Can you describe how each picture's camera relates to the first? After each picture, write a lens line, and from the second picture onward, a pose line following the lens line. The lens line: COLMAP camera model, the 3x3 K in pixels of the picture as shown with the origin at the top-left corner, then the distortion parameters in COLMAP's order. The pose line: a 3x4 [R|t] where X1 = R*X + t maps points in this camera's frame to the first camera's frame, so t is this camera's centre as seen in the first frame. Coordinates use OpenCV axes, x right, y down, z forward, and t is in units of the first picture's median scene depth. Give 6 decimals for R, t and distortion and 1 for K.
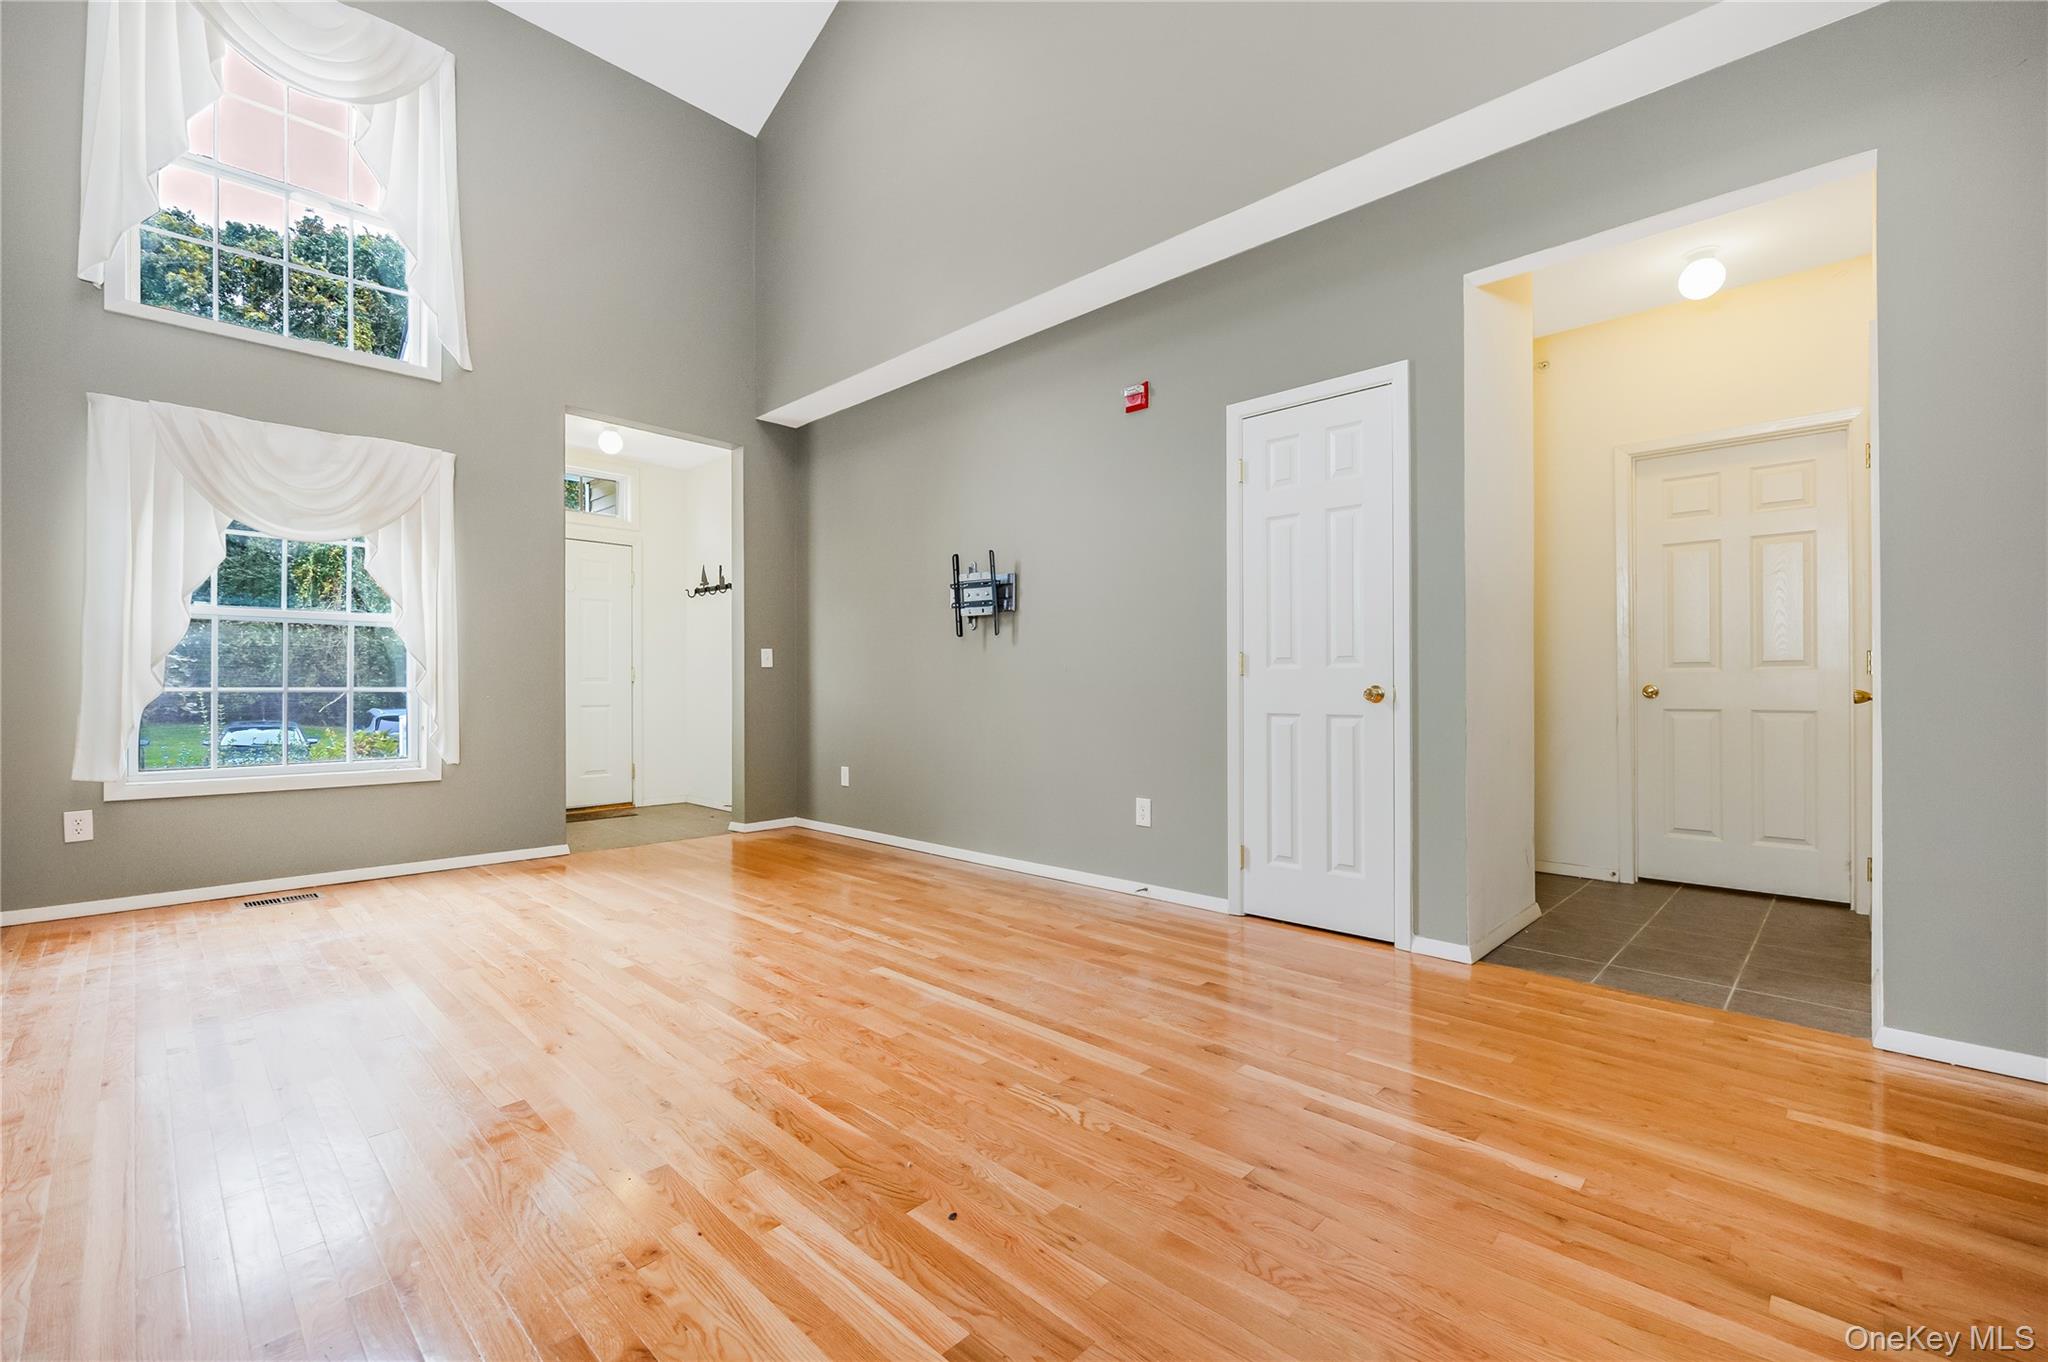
lens RADIAL K [[866.1, 0, 1026.3], [0, 866.1, 681.4], [0, 0, 1]] dist [0.000642, -0.000156]
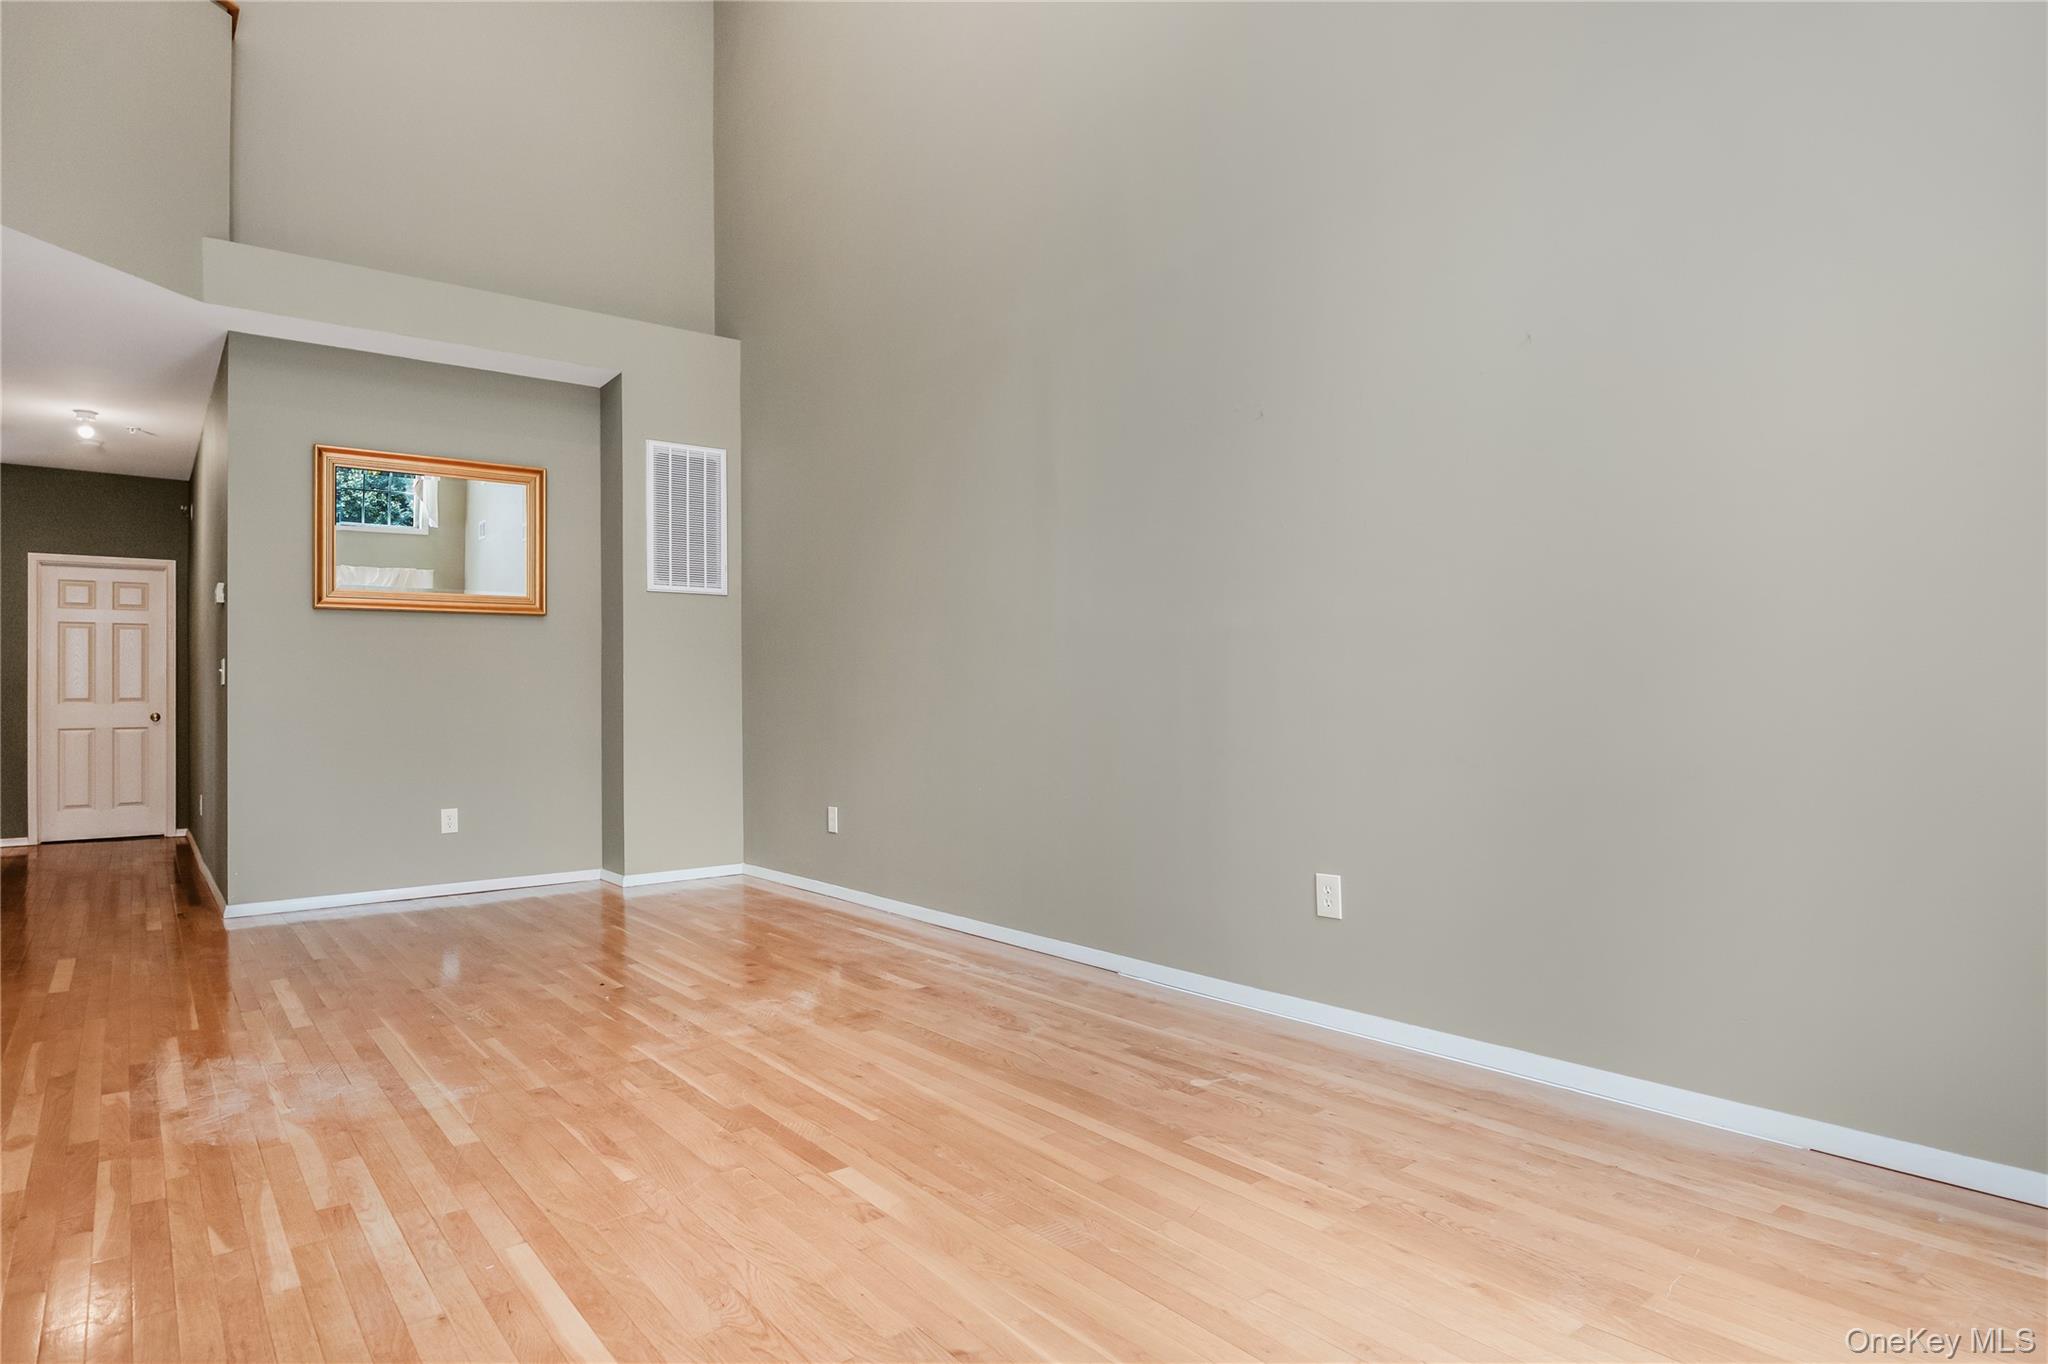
lens RADIAL K [[1124.3, 0, 944.8], [0, 1124.3, 692.1], [0, 0, 1]] dist [-0.003995, -0.000173]
pose [[-0.984226, 0.015001, 0.176280, -0.656439], [0.011909, 0.999756, -0.018587, 0.014485], [-0.176516, -0.016194, -0.984165, 1.710708]]
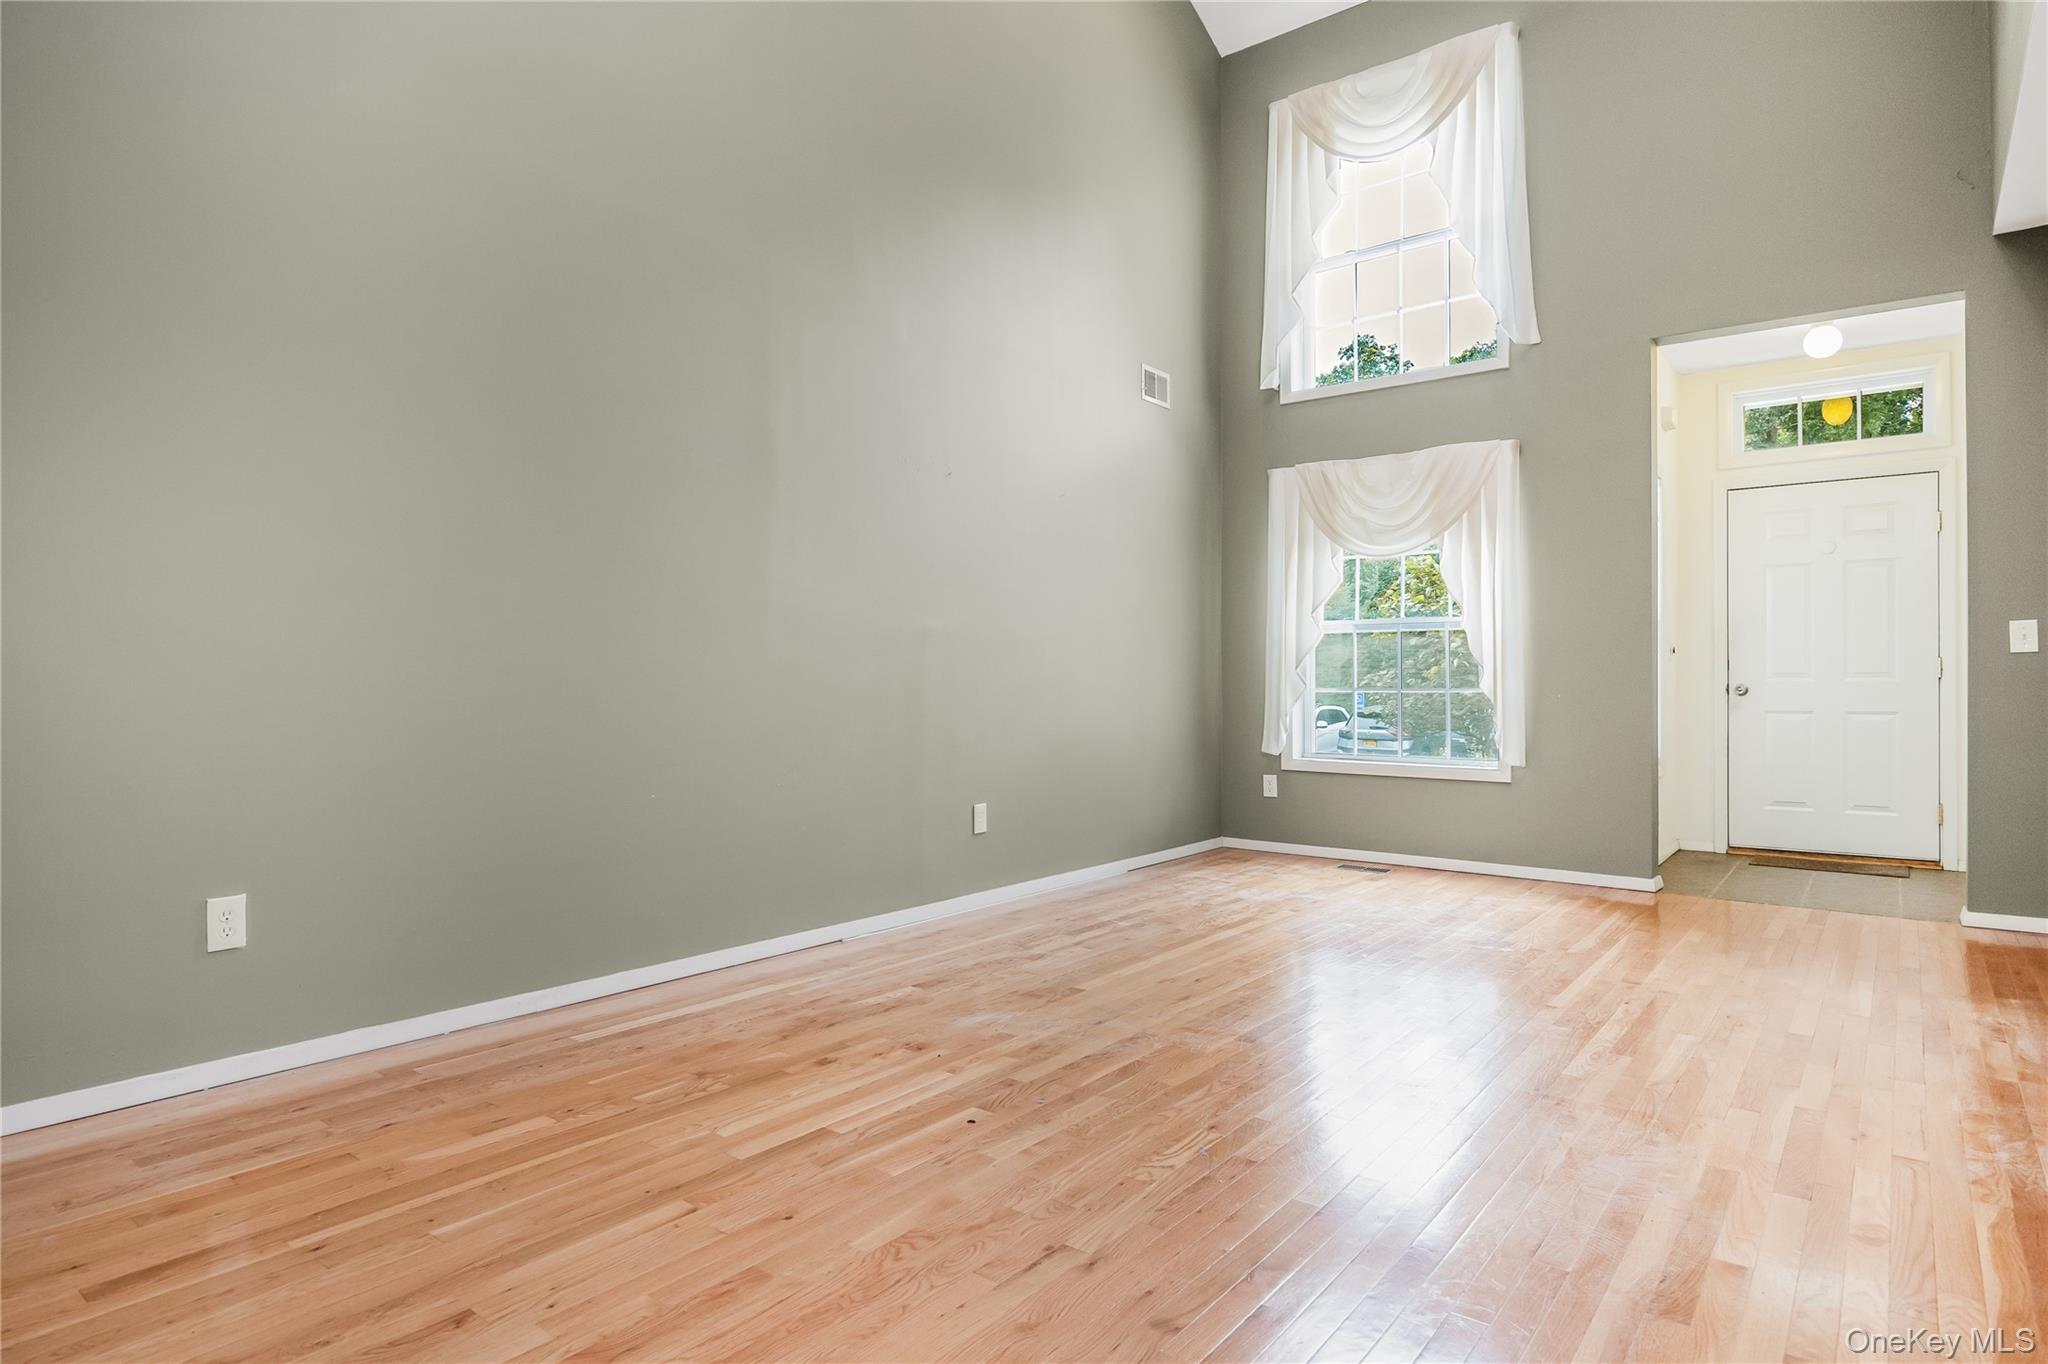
lens RADIAL K [[1124.3, 0, 958.8], [0, 1124.3, 690.6], [0, 0, 1]] dist [-0.003995, -0.000173]
pose [[0.064376, 0.005848, -0.997909, 0.766639], [0.005723, 0.999964, 0.006229, 0.001336], [0.997909, -0.006113, 0.064340, 0.456792]]
